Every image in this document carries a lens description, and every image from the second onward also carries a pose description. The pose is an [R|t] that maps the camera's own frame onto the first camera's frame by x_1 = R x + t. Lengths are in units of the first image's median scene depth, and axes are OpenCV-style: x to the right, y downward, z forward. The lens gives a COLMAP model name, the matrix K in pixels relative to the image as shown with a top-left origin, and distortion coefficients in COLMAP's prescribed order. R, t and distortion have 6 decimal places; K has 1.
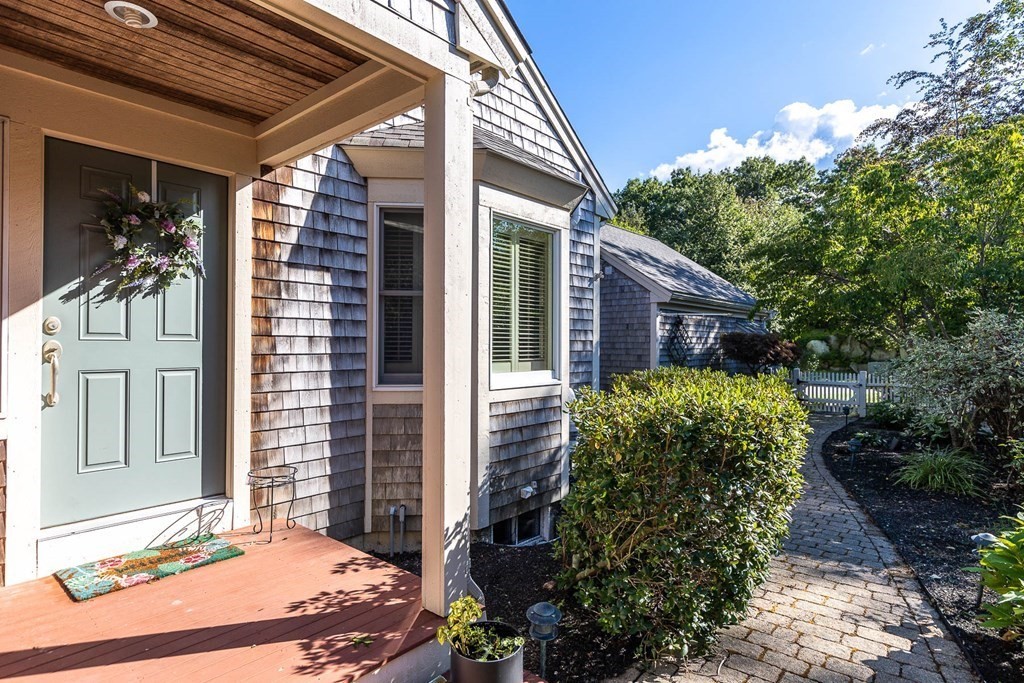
lens RADIAL K [[540.0, 0, 538.1], [0, 540.0, 339.9], [0, 0, 1]] dist [-0.001724, 0.000657]
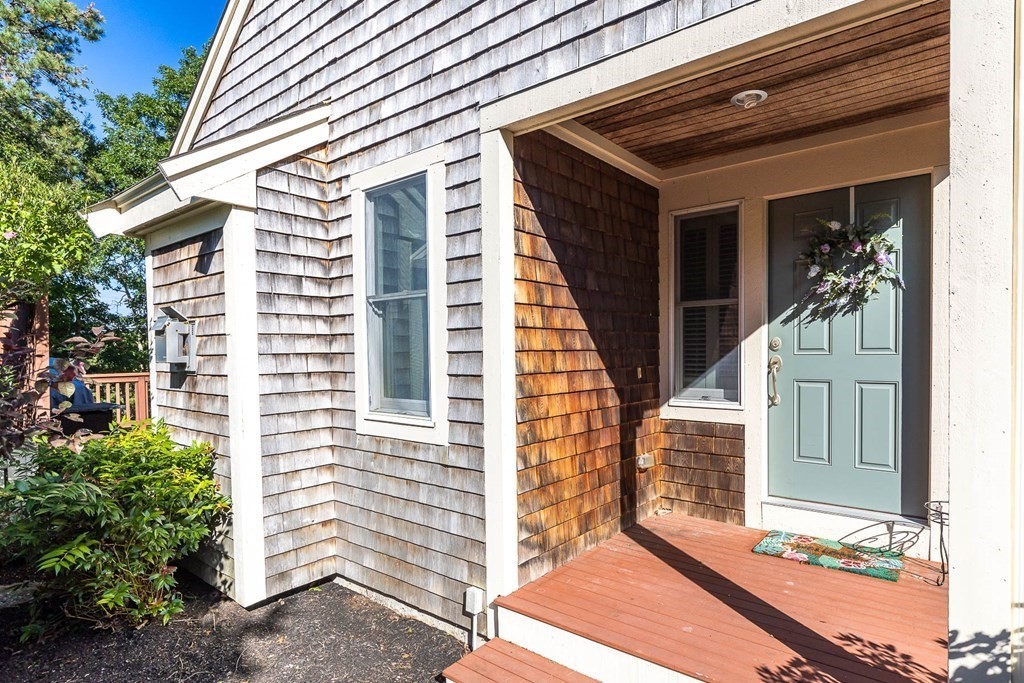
lens RADIAL K [[558.1, 0, 509.9], [0, 558.1, 362.1], [0, 0, 1]] dist [-0.000563, 0.000019]
pose [[-0.006988, 0.018215, -0.999810, 0.434798], [0.020077, 0.999635, 0.018071, -0.018859], [0.999774, -0.019946, -0.007351, 0.342973]]
